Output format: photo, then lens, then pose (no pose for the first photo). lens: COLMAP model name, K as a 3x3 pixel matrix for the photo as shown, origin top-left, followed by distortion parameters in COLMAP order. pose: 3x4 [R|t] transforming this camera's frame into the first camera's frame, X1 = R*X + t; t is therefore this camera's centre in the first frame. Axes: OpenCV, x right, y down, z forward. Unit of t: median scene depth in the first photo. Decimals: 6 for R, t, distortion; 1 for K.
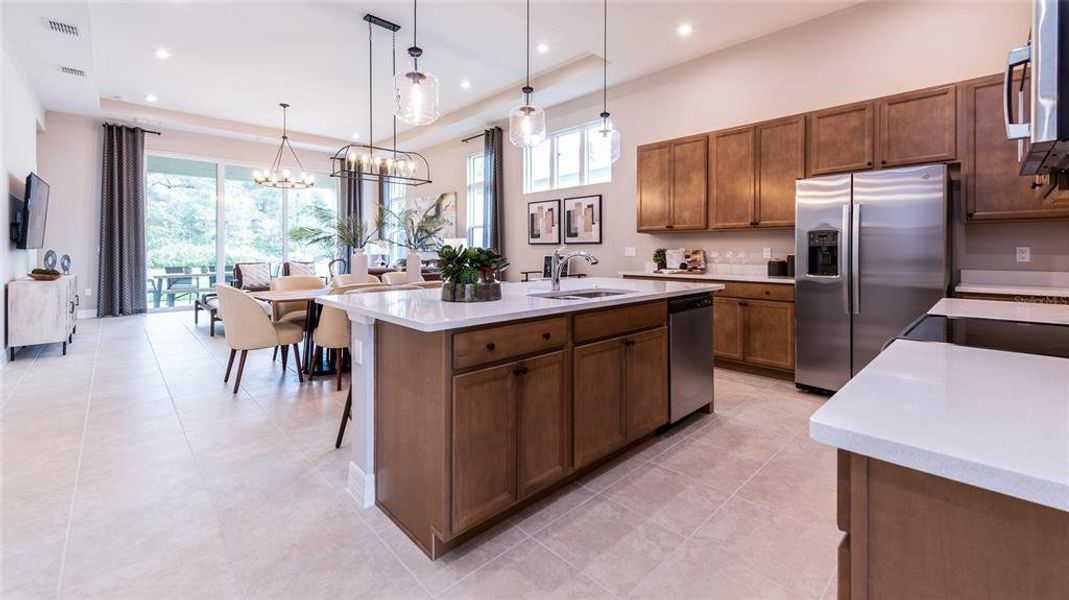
lens RADIAL K [[426.9, 0, 531.1], [0, 426.9, 250.7], [0, 0, 1]] dist [0.005718, 0.000098]
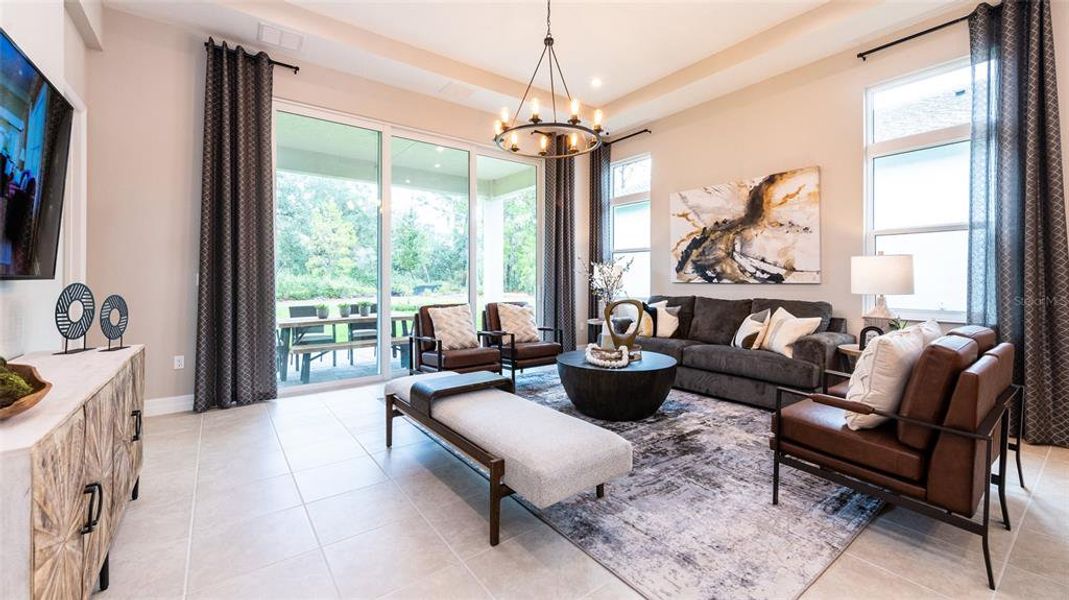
lens RADIAL K [[426.9, 0, 540.4], [0, 426.9, 276.7], [0, 0, 1]] dist [0.005718, 0.000098]
pose [[0.992197, -0.003716, -0.124621, -0.494706], [0.002721, 0.999963, -0.008150, -0.002674], [0.124646, 0.007747, 0.992171, 0.501457]]
